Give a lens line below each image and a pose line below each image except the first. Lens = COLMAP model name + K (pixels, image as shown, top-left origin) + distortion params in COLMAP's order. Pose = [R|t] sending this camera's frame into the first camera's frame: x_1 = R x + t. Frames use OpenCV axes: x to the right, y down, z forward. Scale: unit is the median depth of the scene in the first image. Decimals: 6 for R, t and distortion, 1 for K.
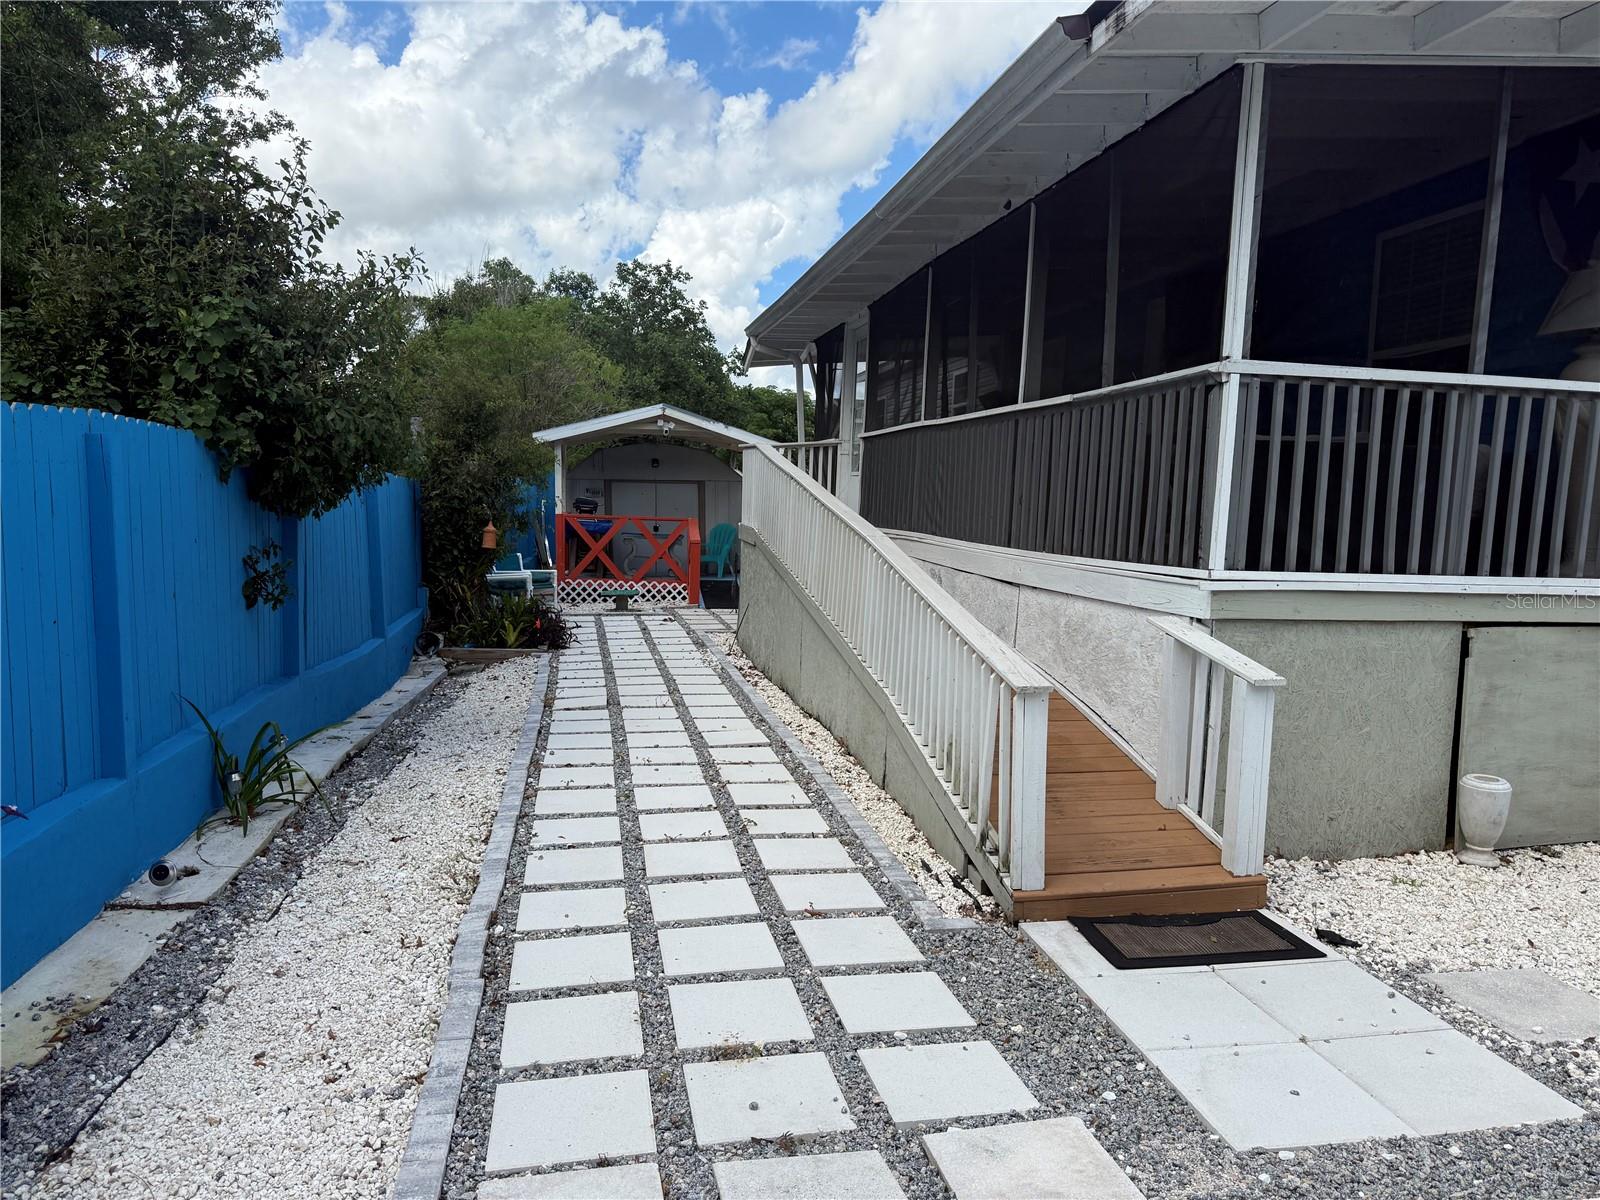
lens RADIAL K [[1131.5, 0, 800.0], [0, 1131.5, 600.0], [0, 0, 1]] dist [0.128718, -0.166147]
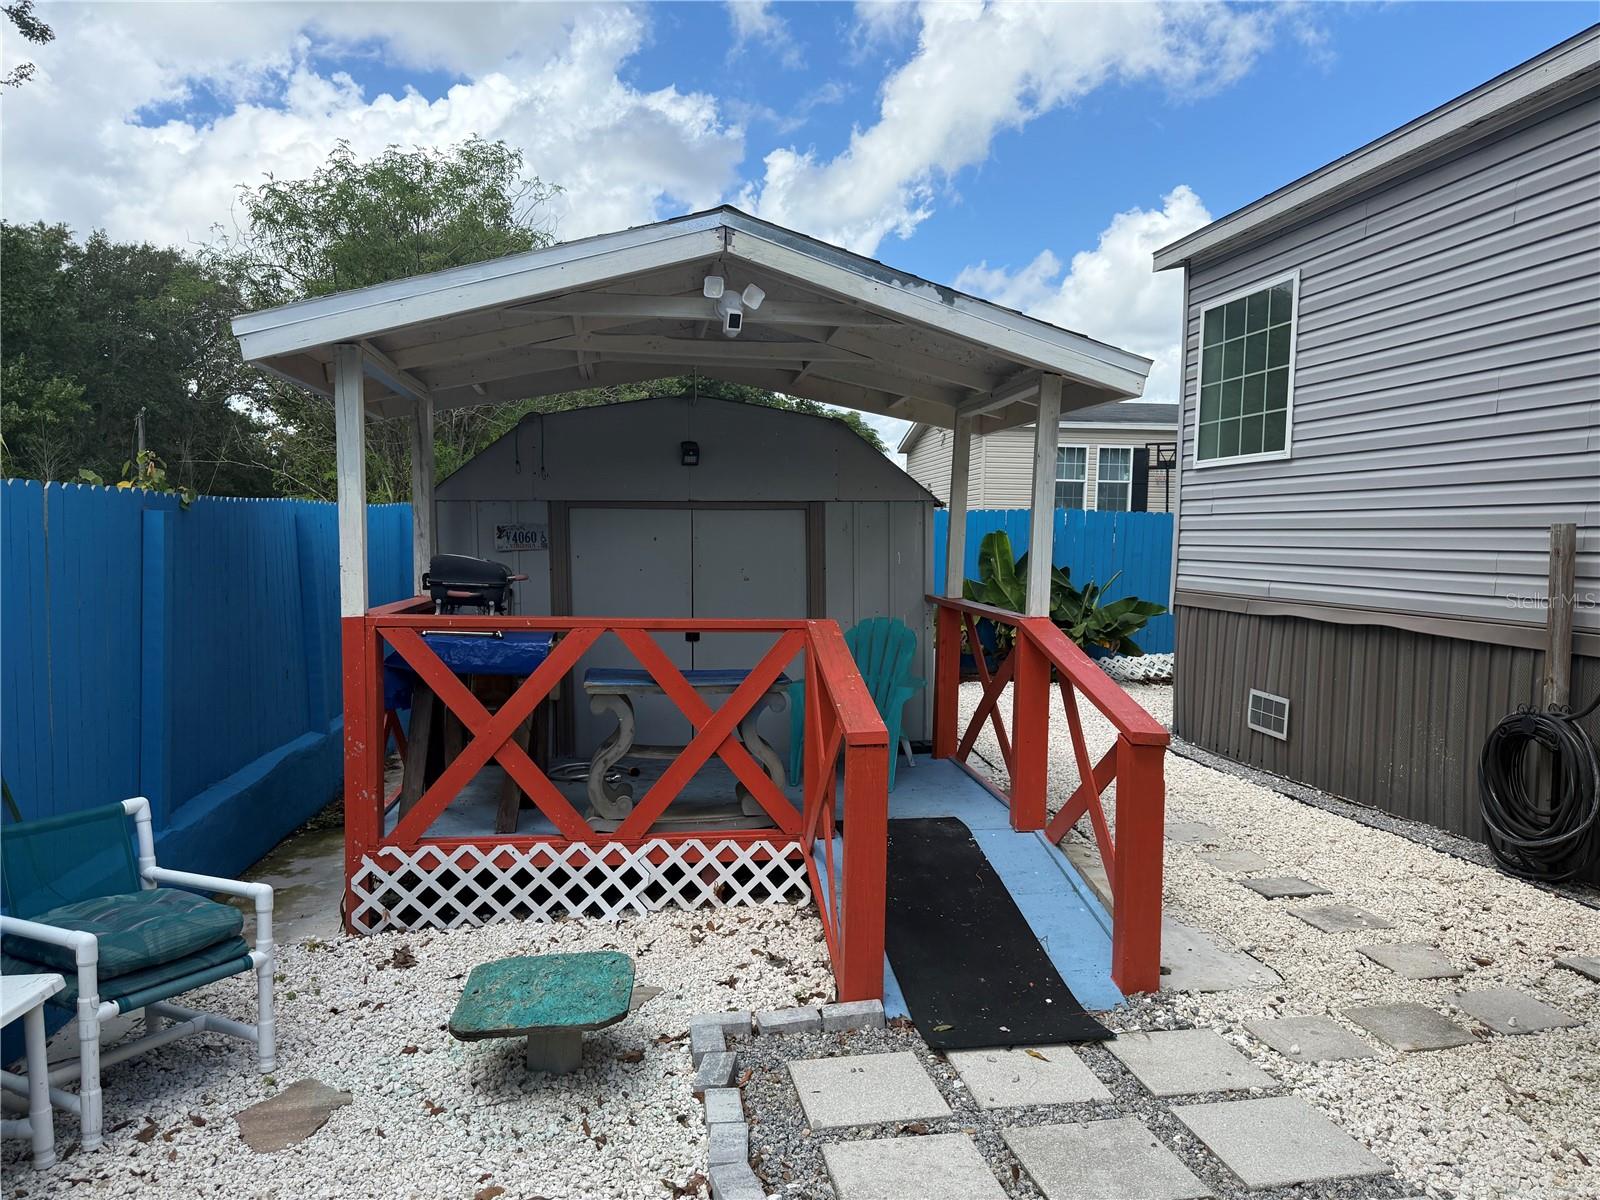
lens RADIAL K [[1131.5, 0, 800.0], [0, 1131.5, 600.0], [0, 0, 1]] dist [0.128718, -0.166147]
pose [[0.999766, -0.008991, -0.019691, -0.094478], [0.008356, 0.999450, -0.032102, -0.068481], [0.019969, 0.031930, 0.999291, 0.705261]]
